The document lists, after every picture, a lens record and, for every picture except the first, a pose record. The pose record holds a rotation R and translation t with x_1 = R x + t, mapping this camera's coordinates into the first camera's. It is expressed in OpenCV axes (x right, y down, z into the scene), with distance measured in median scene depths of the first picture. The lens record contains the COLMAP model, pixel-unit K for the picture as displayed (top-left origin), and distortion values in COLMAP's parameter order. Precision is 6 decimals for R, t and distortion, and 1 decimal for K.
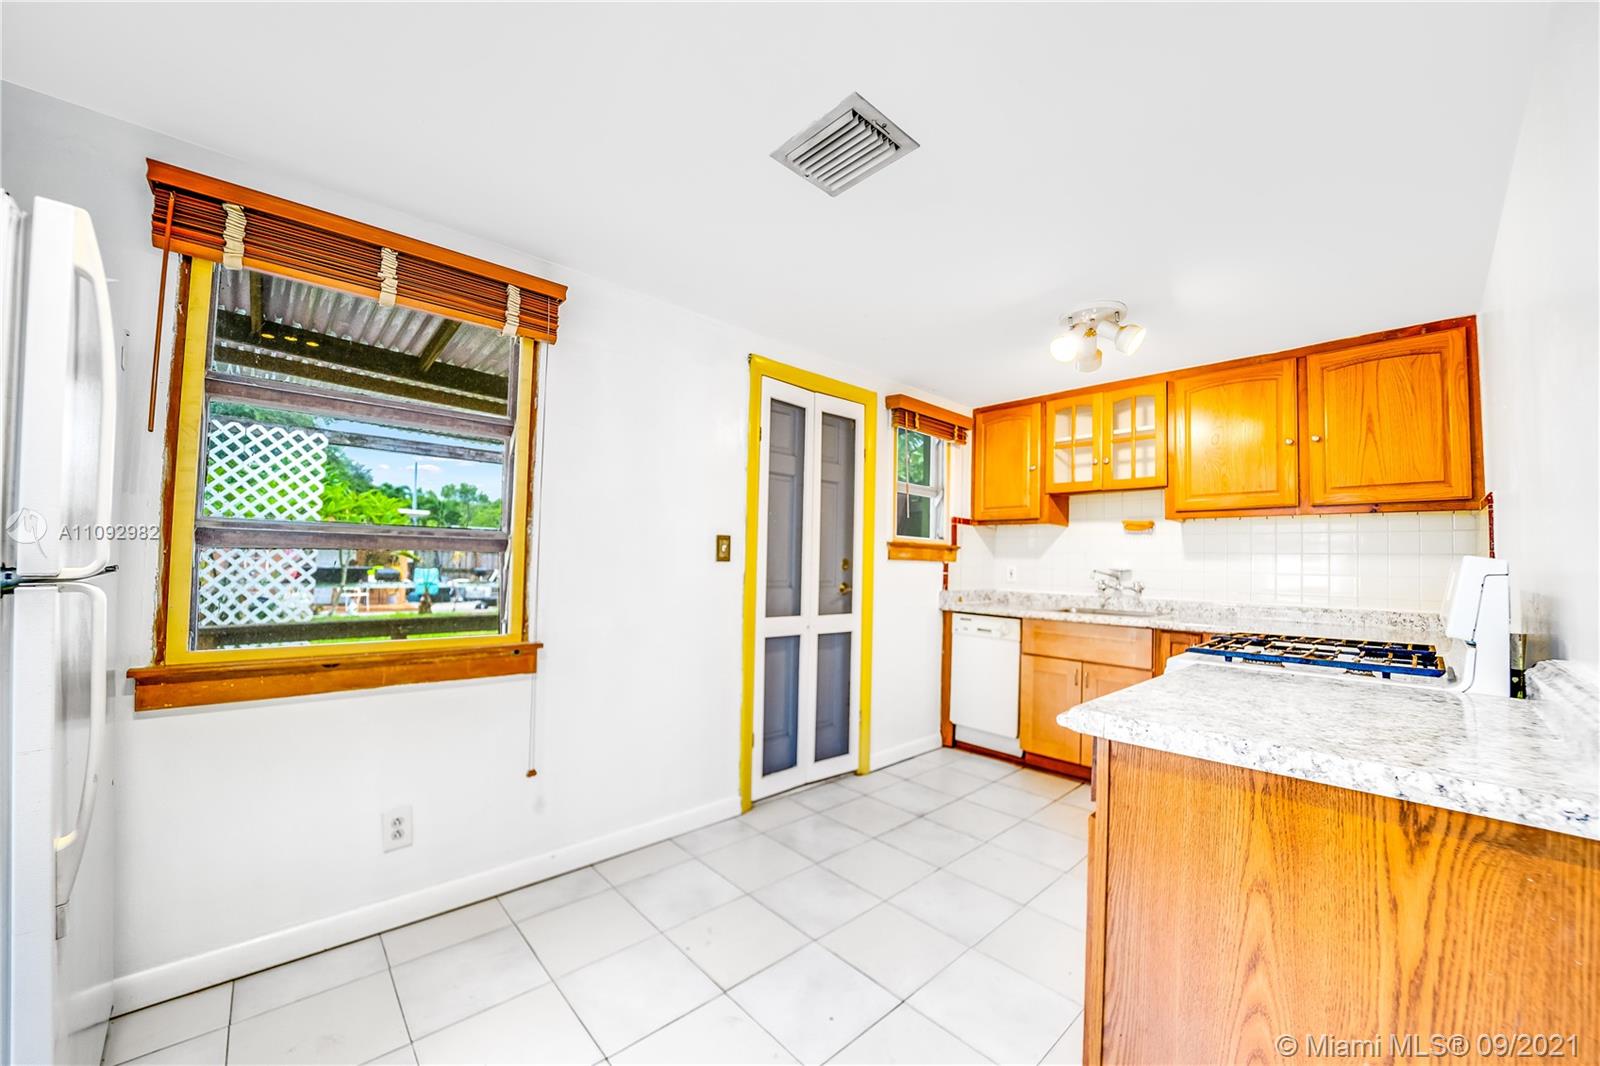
lens RADIAL K [[591.8, 0, 789.5], [0, 591.8, 536.9], [0, 0, 1]] dist [-0.031434, 0.002071]
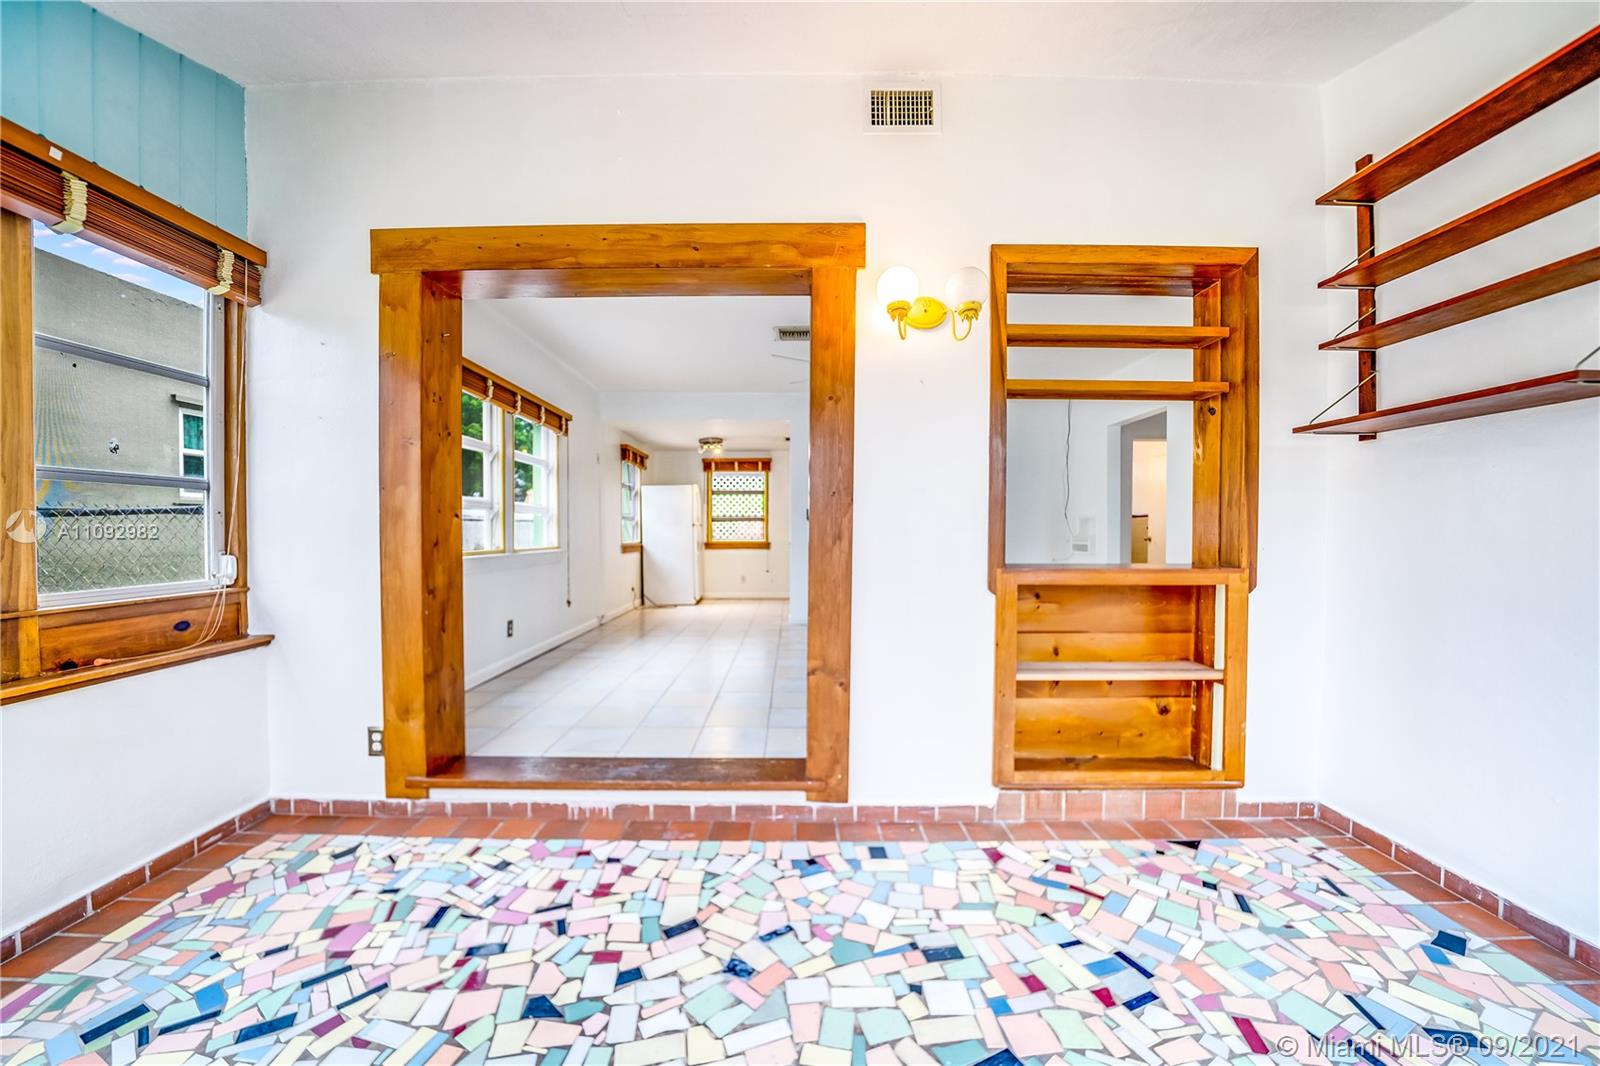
lens RADIAL K [[591.8, 0, 792.6], [0, 591.8, 536.8], [0, 0, 1]] dist [-0.031434, 0.002071]
pose [[0.744477, -0.008886, -0.667589, 1.889696], [0.040539, 0.998668, 0.031916, 0.005765], [0.666416, -0.050824, 0.743846, -1.538242]]
